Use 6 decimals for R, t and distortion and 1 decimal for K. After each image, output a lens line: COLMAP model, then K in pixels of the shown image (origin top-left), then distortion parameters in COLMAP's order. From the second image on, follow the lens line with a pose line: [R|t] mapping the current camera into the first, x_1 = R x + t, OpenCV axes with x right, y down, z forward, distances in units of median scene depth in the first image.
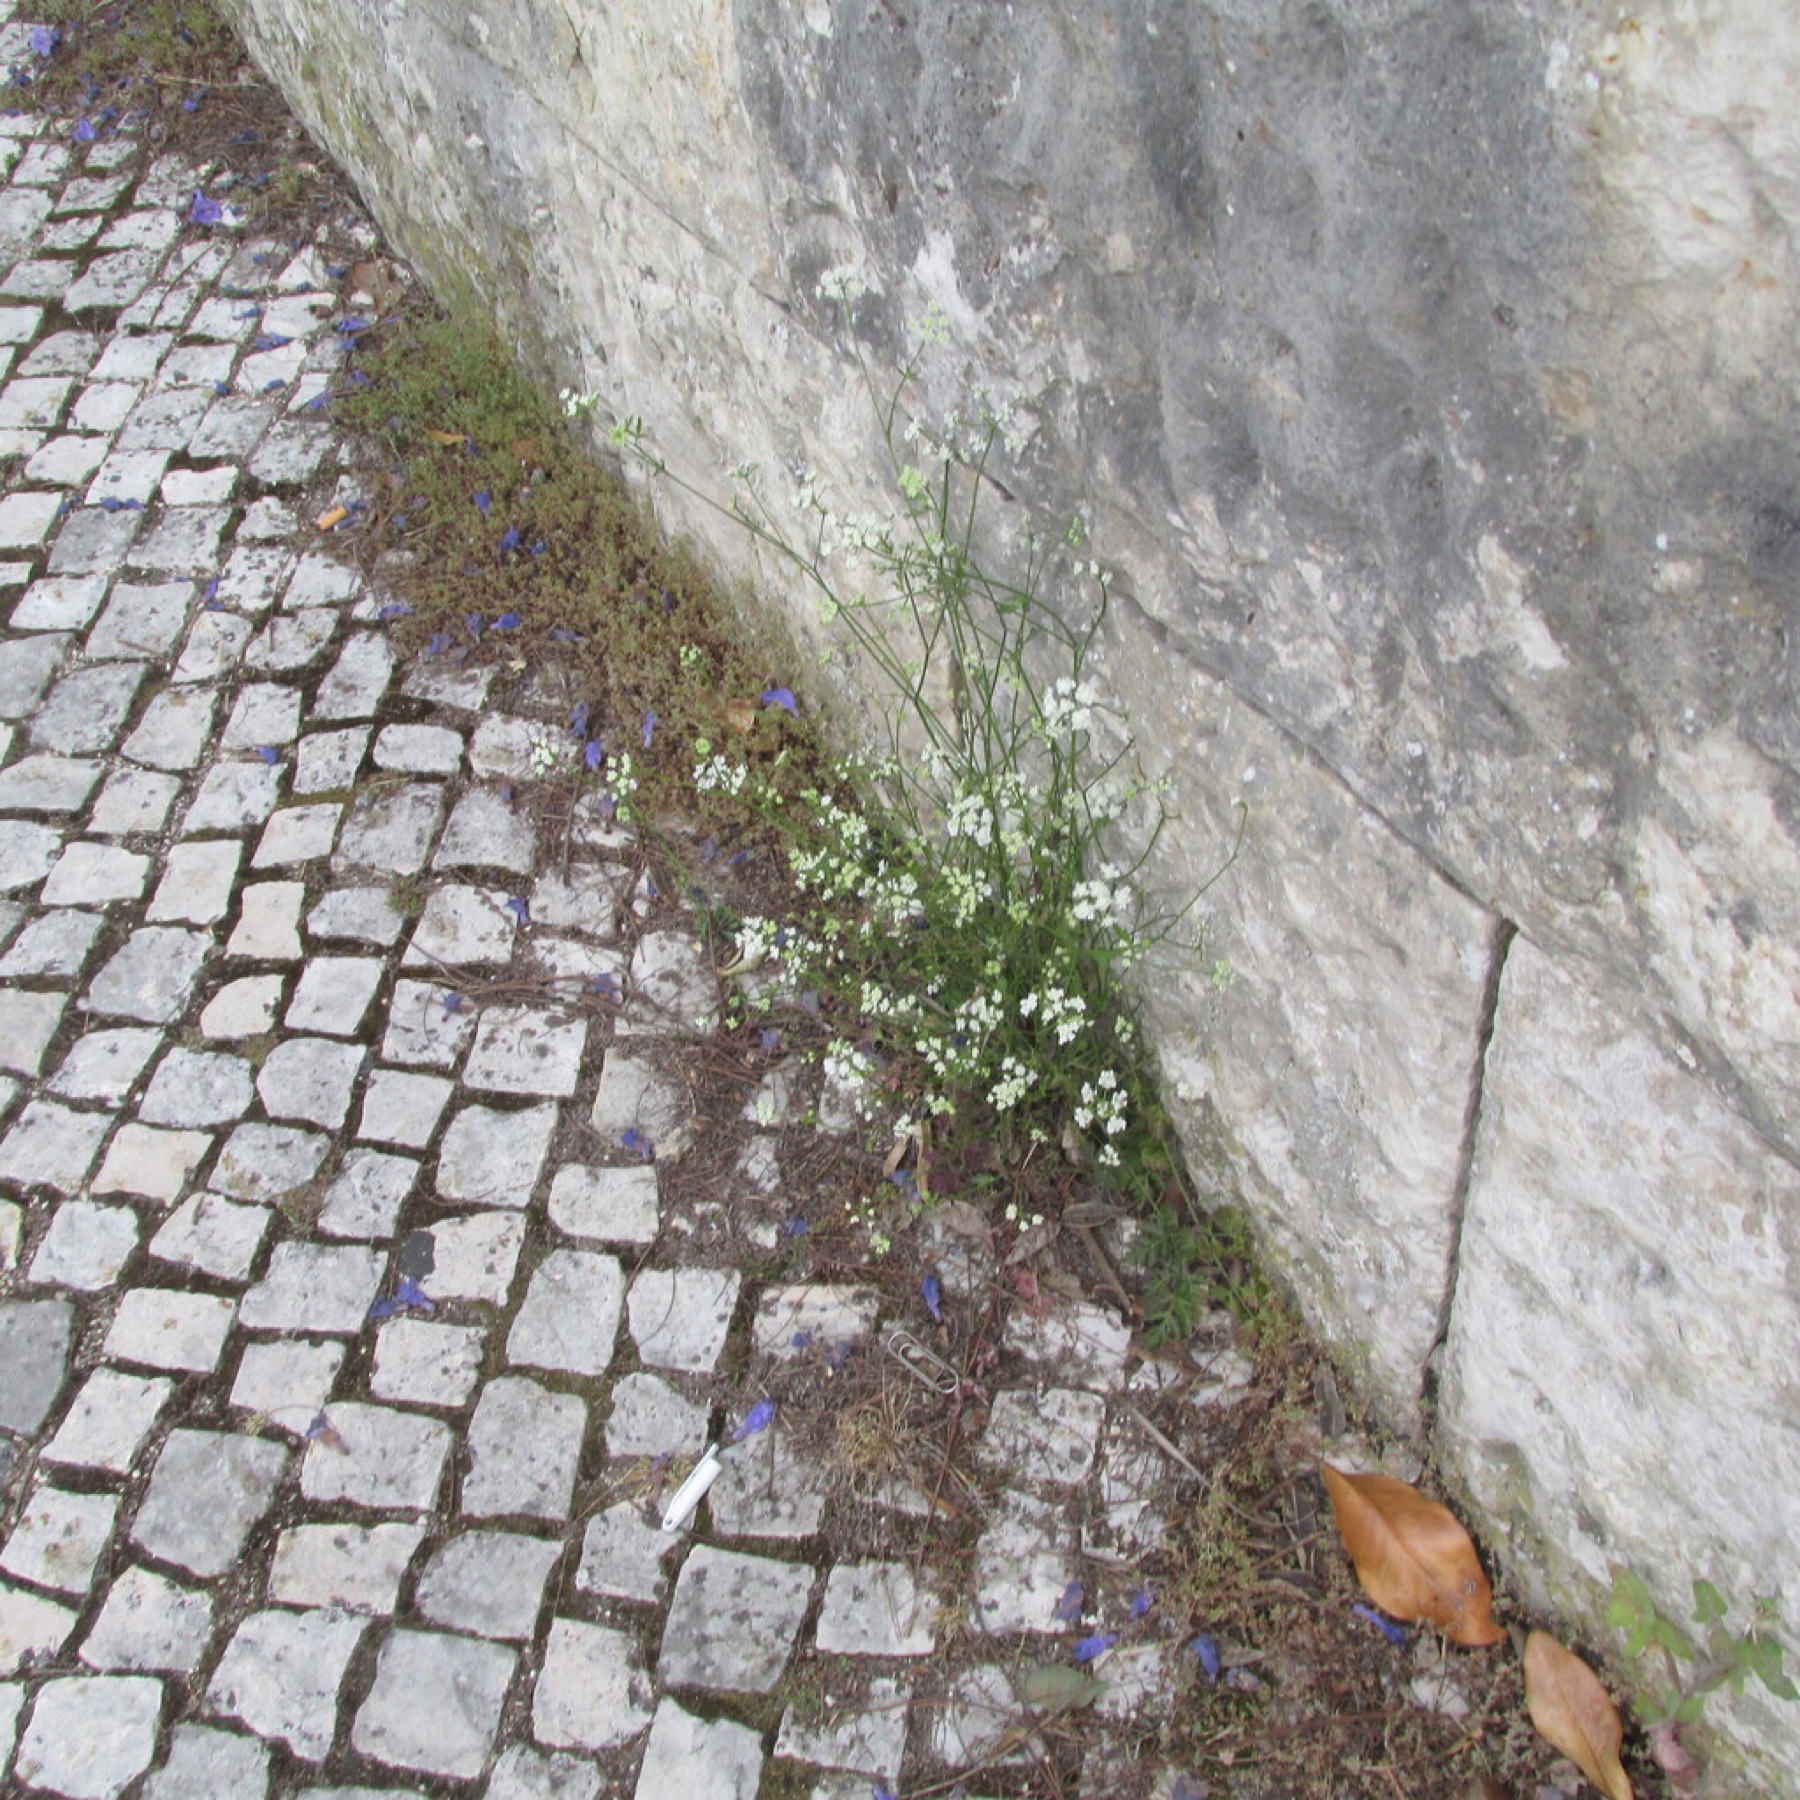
lens RADIAL K [[1959.5, 0, 900.0], [0, 1959.5, 900.0], [0, 0, 1]] dist [-0.025141, -0.006005]
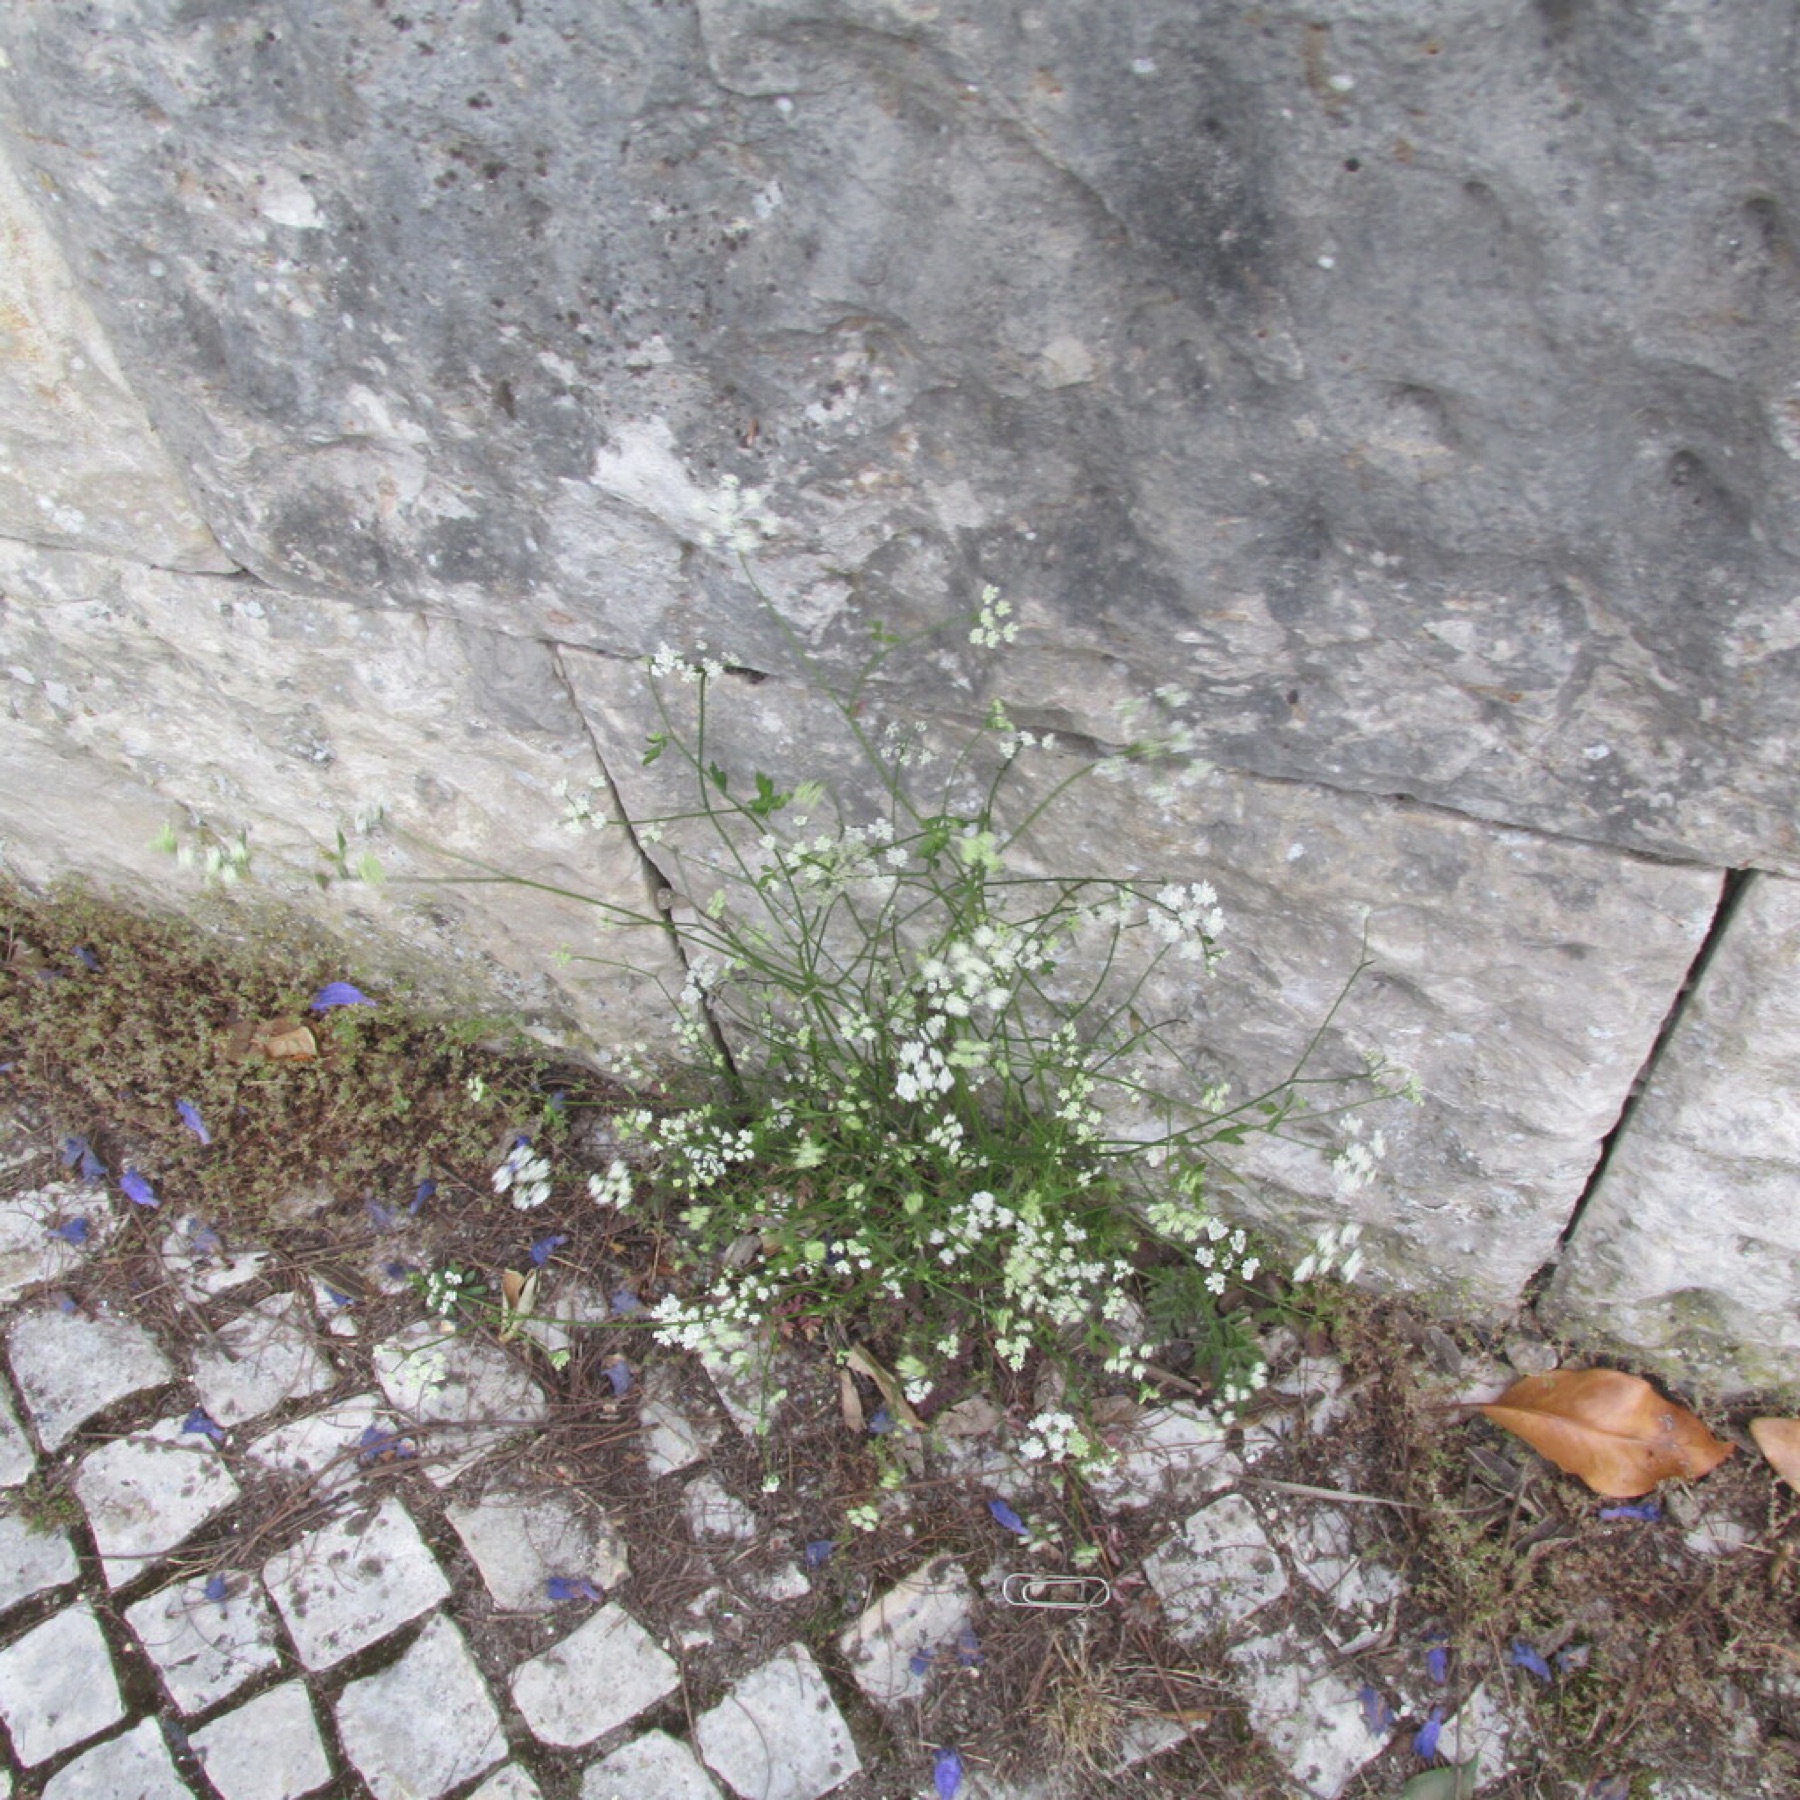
lens RADIAL K [[1959.5, 0, 900.0], [0, 1959.5, 900.0], [0, 0, 1]] dist [-0.025141, -0.006005]
pose [[0.760517, -0.527884, 0.378089, -0.192046], [0.491961, 0.848482, 0.195073, -0.206743], [-0.423778, 0.037649, 0.904983, 0.236775]]
